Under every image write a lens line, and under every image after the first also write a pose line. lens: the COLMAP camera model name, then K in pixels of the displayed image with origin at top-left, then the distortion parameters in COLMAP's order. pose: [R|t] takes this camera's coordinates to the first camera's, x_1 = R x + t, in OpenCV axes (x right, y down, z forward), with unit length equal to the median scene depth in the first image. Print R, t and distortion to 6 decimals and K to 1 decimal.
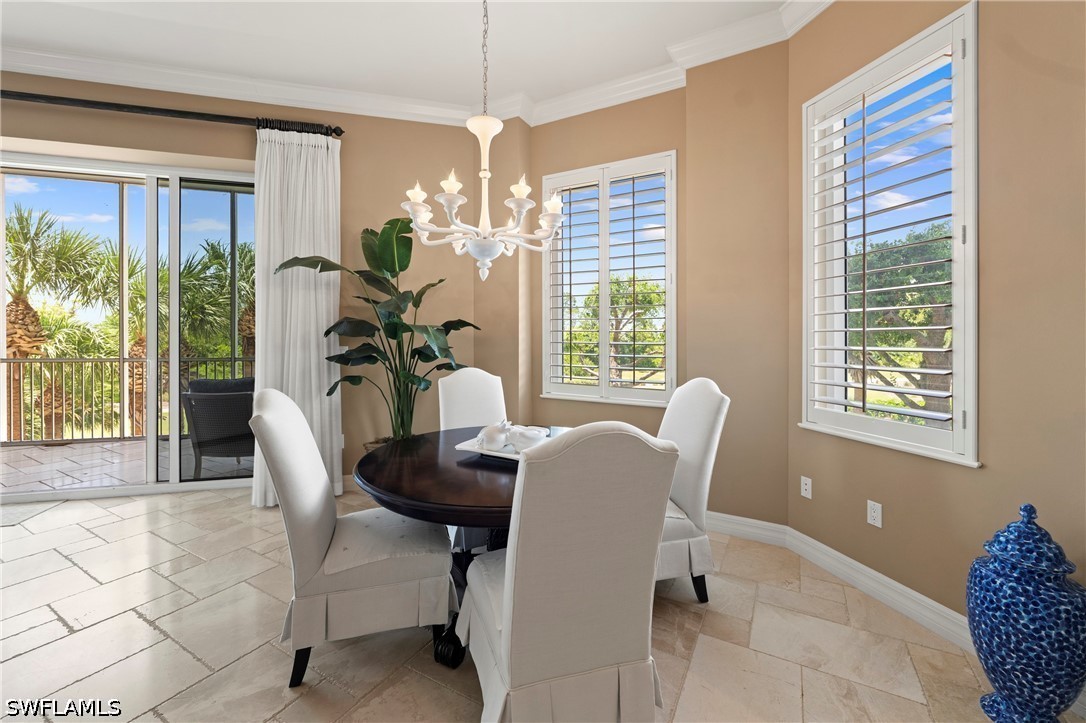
lens RADIAL K [[443.5, 0, 532.4], [0, 443.5, 337.0], [0, 0, 1]] dist [-0.009259, 0.001780]
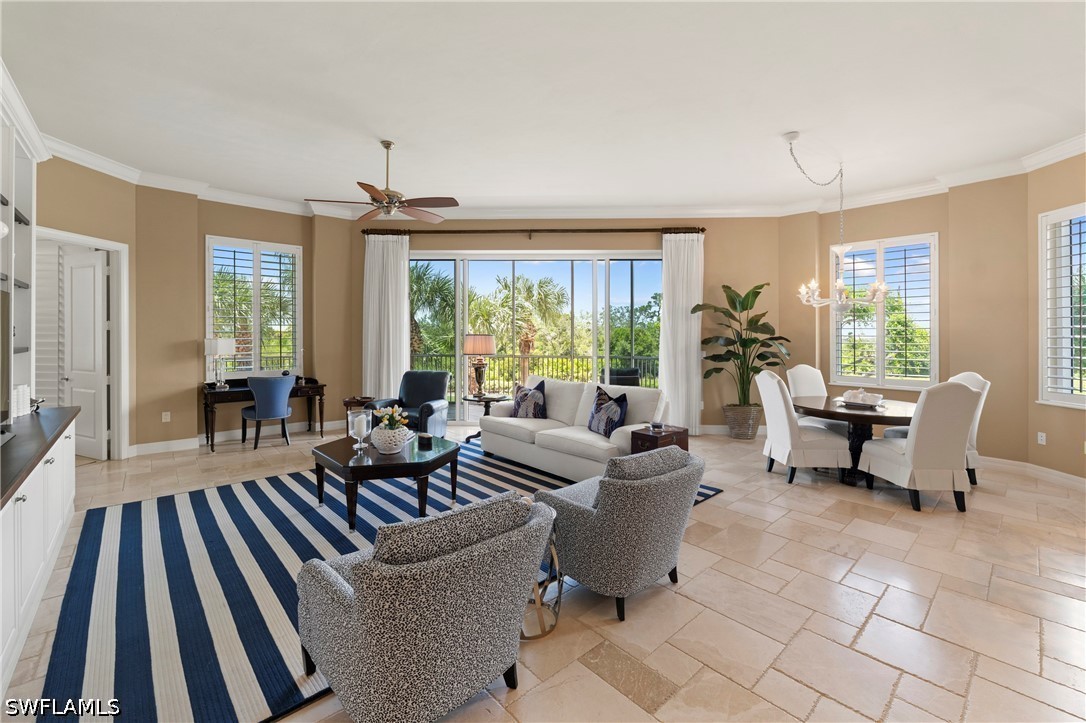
lens RADIAL K [[443.5, 0, 538.4], [0, 443.5, 334.9], [0, 0, 1]] dist [-0.009259, 0.001780]
pose [[0.950887, 0.002159, -0.309529, -0.551027], [-0.004400, 0.999969, -0.006541, -0.030828], [0.309506, 0.007582, 0.950867, -0.953204]]
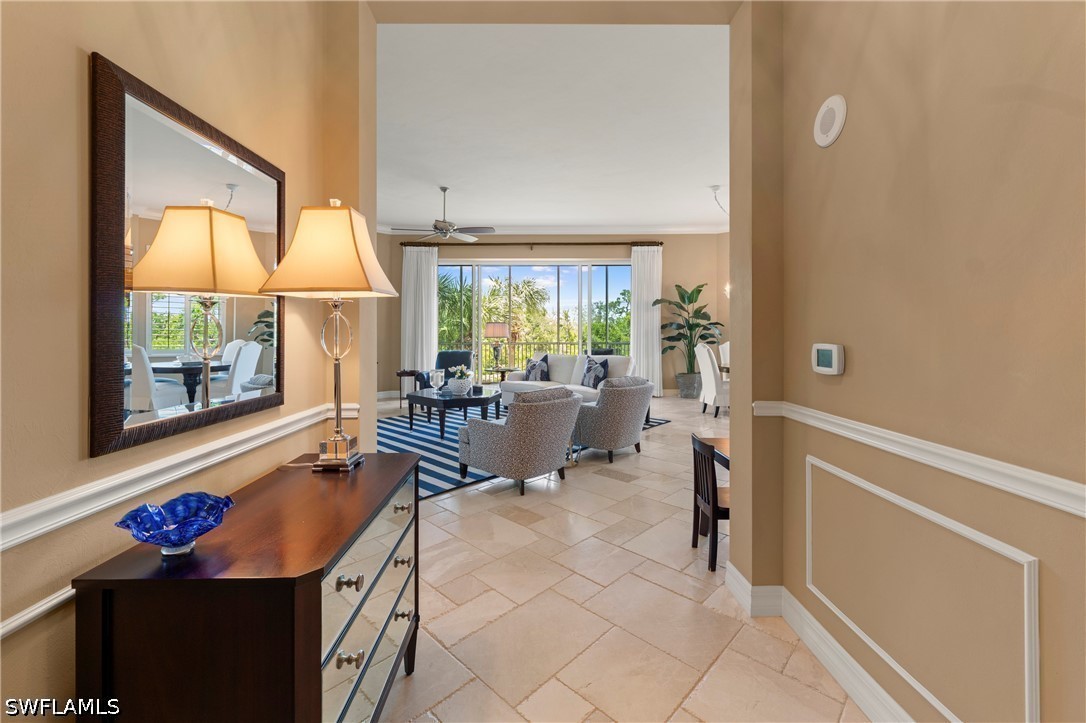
lens RADIAL K [[443.5, 0, 525.2], [0, 443.5, 348.0], [0, 0, 1]] dist [-0.009259, 0.001780]
pose [[0.962323, 0.004072, -0.271879, -0.528369], [0.004175, 0.999549, 0.029746, 0.024408], [0.271877, -0.029760, 0.961872, -1.598483]]
